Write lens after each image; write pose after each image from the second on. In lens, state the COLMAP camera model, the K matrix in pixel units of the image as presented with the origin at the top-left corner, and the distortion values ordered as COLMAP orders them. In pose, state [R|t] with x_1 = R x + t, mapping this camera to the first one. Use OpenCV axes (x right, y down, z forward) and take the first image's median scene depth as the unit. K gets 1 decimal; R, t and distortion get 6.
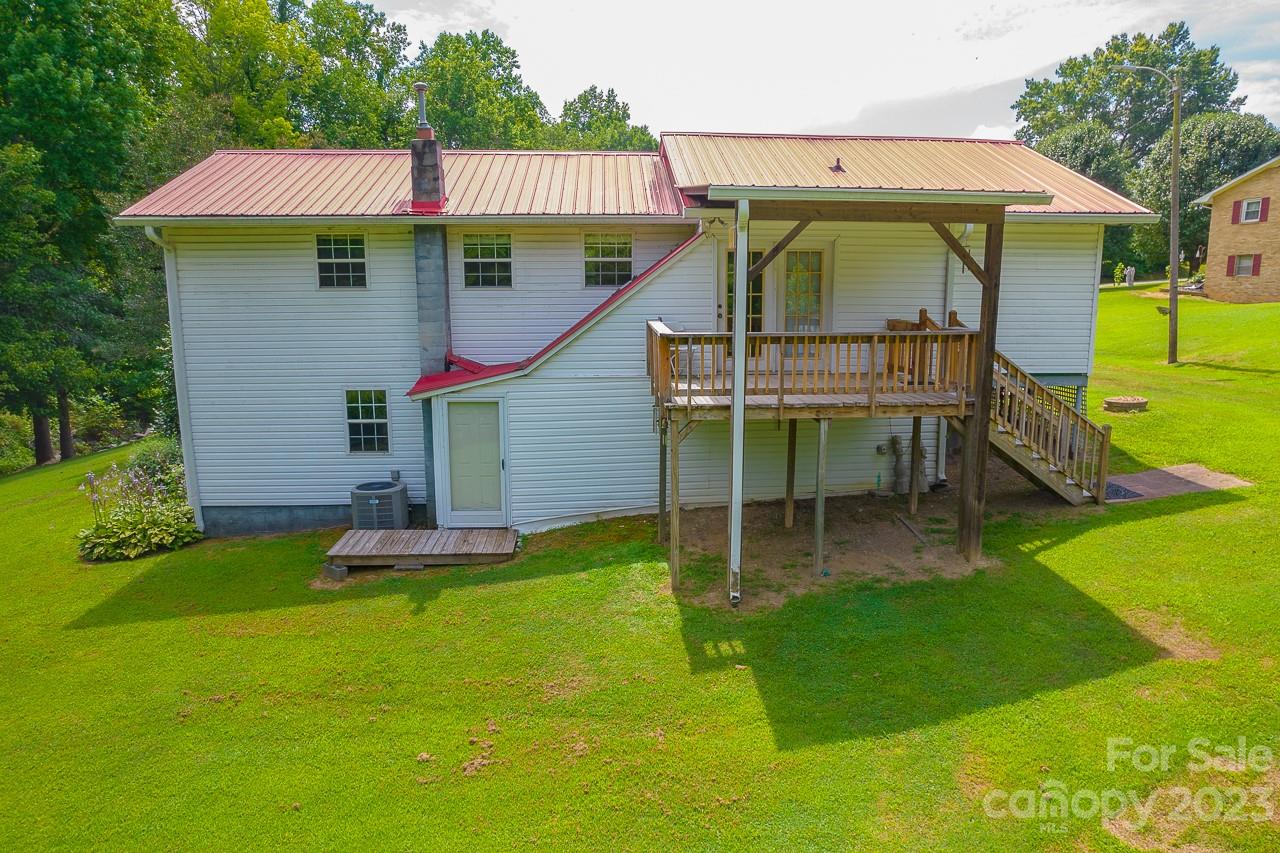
lens RADIAL K [[805.3, 0, 634.3], [0, 805.3, 436.6], [0, 0, 1]] dist [-0.031042, -0.001693]
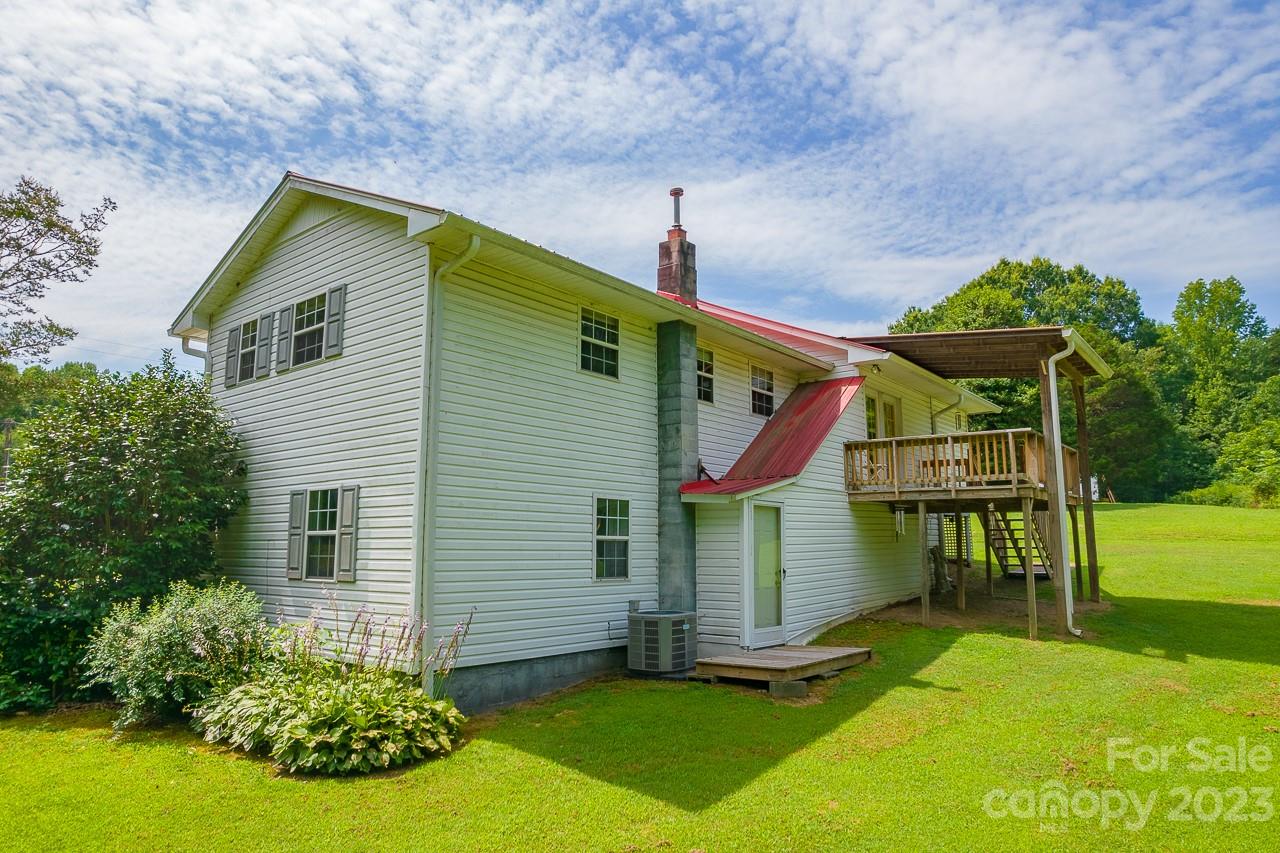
lens RADIAL K [[805.3, 0, 659.3], [0, 805.3, 448.9], [0, 0, 1]] dist [-0.031042, -0.001693]
pose [[0.667673, 0.095535, 0.738299, -0.917470], [0.129667, 0.961649, -0.241699, 0.096644], [-0.733075, 0.257109, 0.629679, 0.443935]]
